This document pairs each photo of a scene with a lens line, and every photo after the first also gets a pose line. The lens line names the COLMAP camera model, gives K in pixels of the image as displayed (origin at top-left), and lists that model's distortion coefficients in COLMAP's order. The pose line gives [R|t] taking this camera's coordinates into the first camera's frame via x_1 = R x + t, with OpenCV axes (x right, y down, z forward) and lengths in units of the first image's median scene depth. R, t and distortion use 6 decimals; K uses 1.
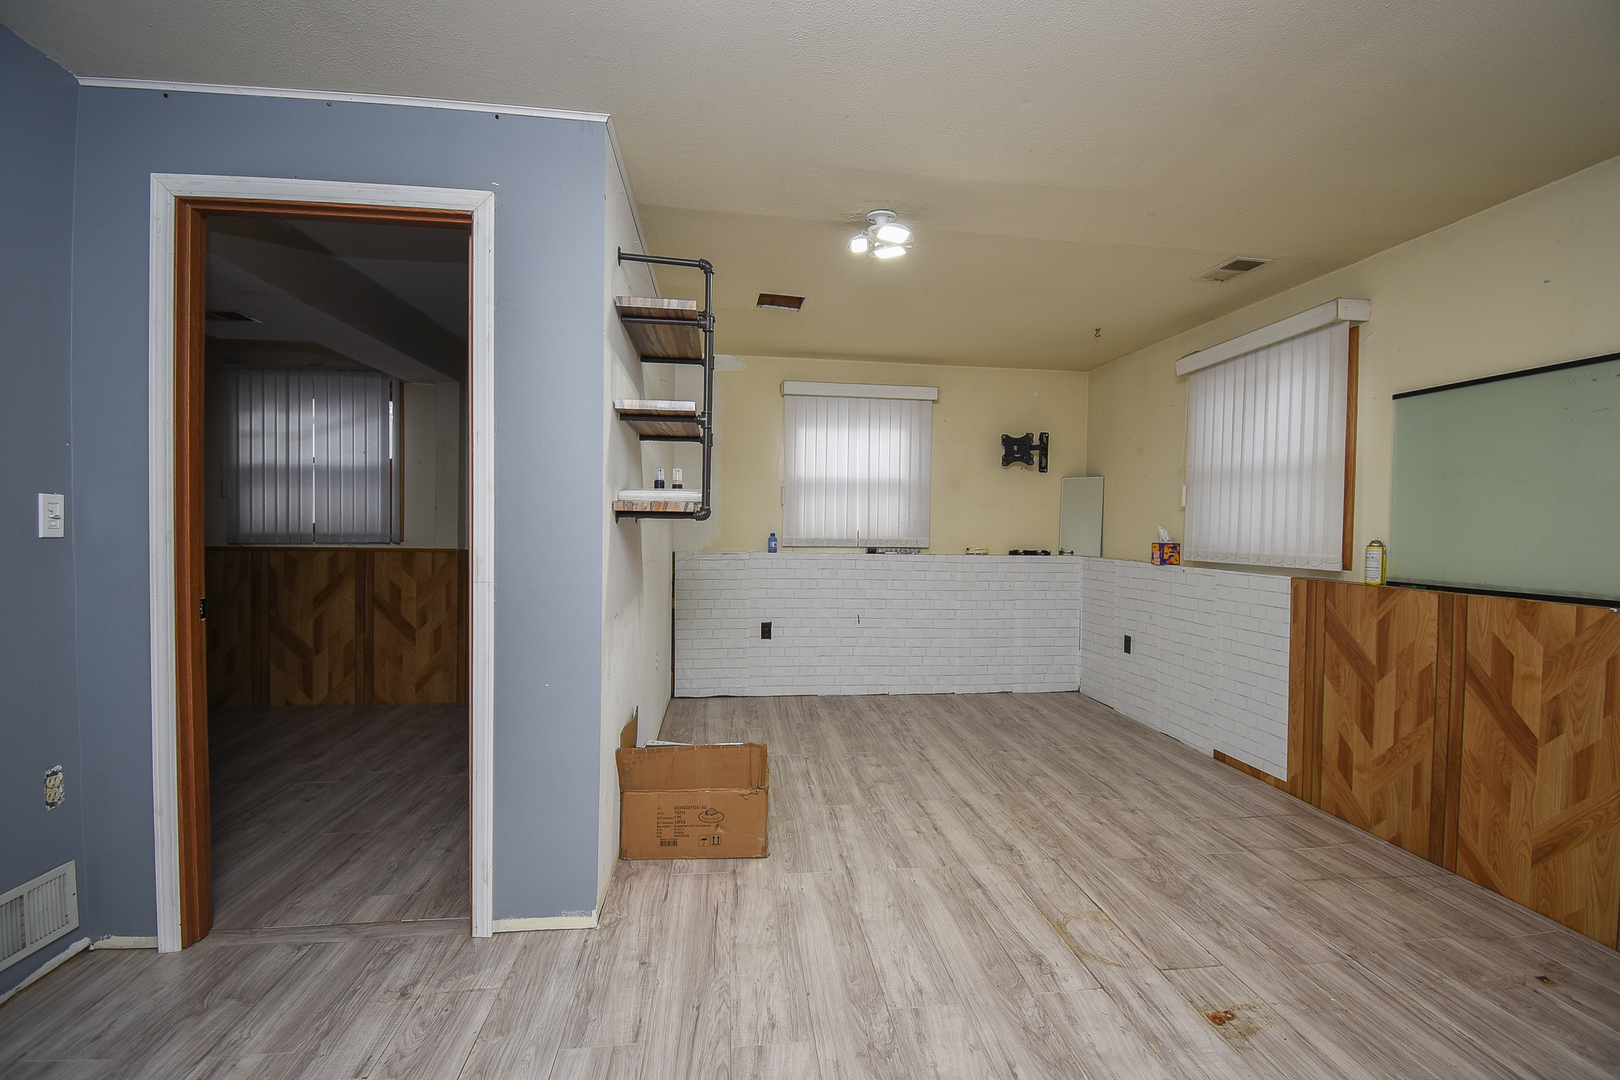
lens RADIAL K [[734.7, 0, 810.0], [0, 734.7, 540.0], [0, 0, 1]] dist [-0.003236, -0.000443]
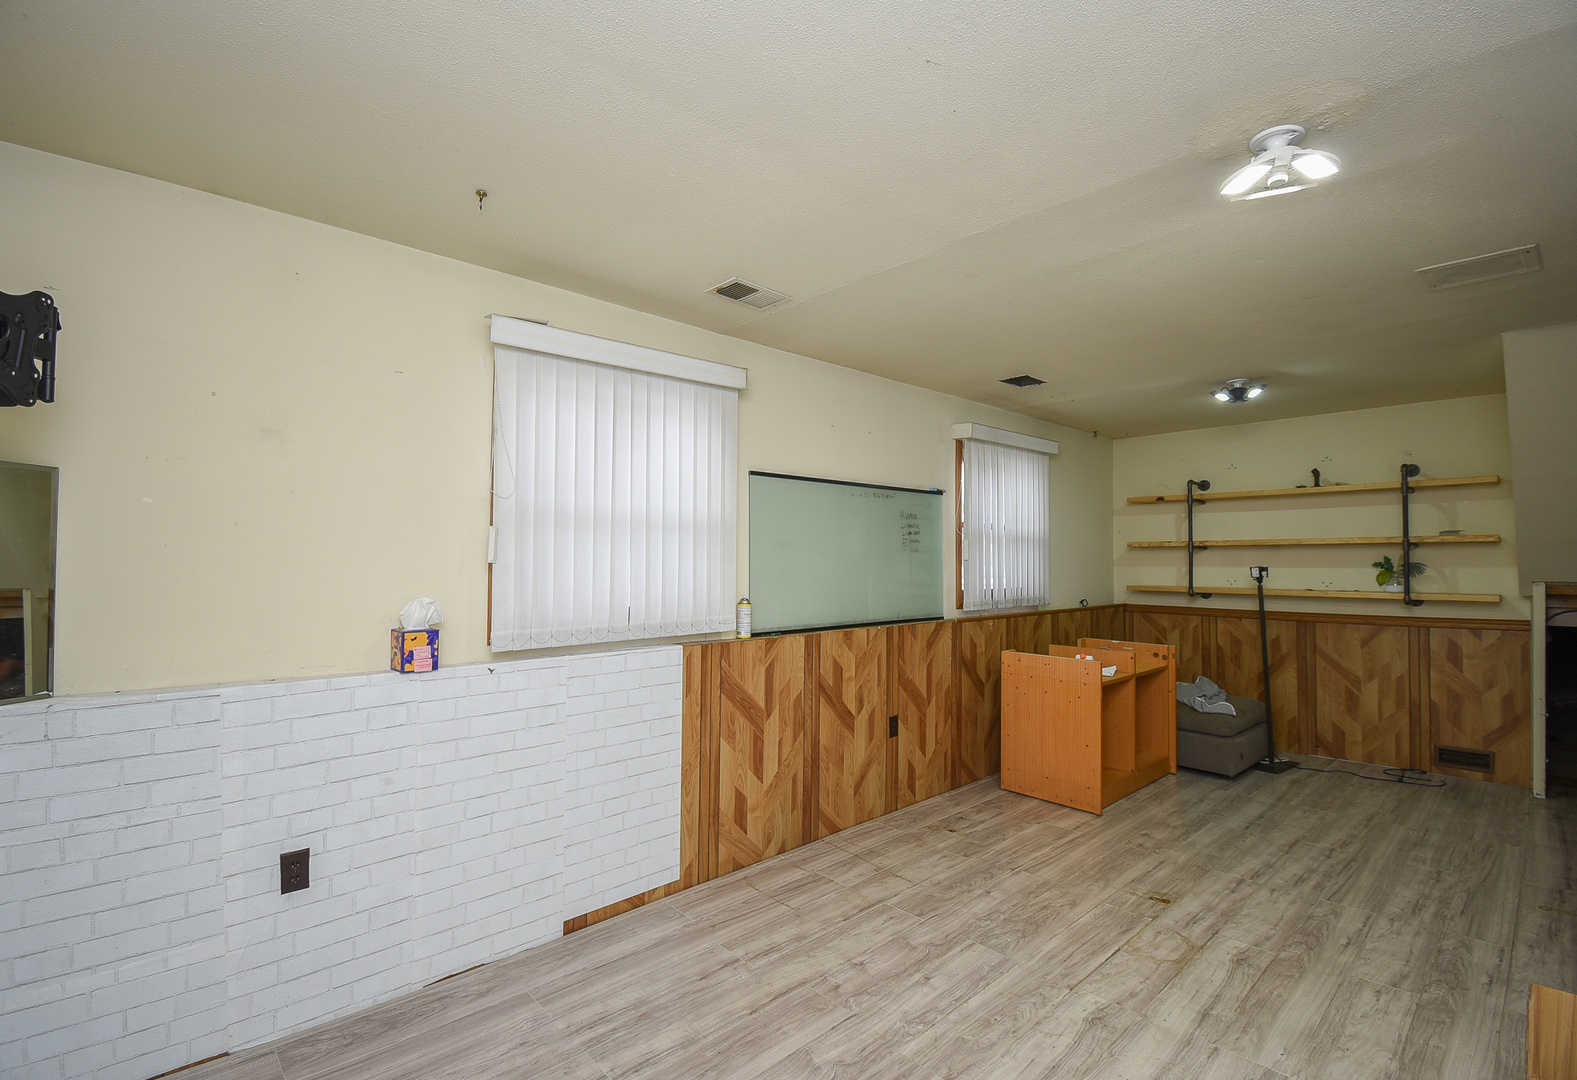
lens RADIAL K [[718.3, 0, 788.5], [0, 718.3, 540.0], [0, 0, 1]] dist [0.024851, -0.030143]
pose [[-0.590673, 0.001079, 0.806910, -0.169237], [0.003021, 0.999995, 0.000874, -0.103453], [-0.806906, 0.002954, -0.590673, 1.866242]]
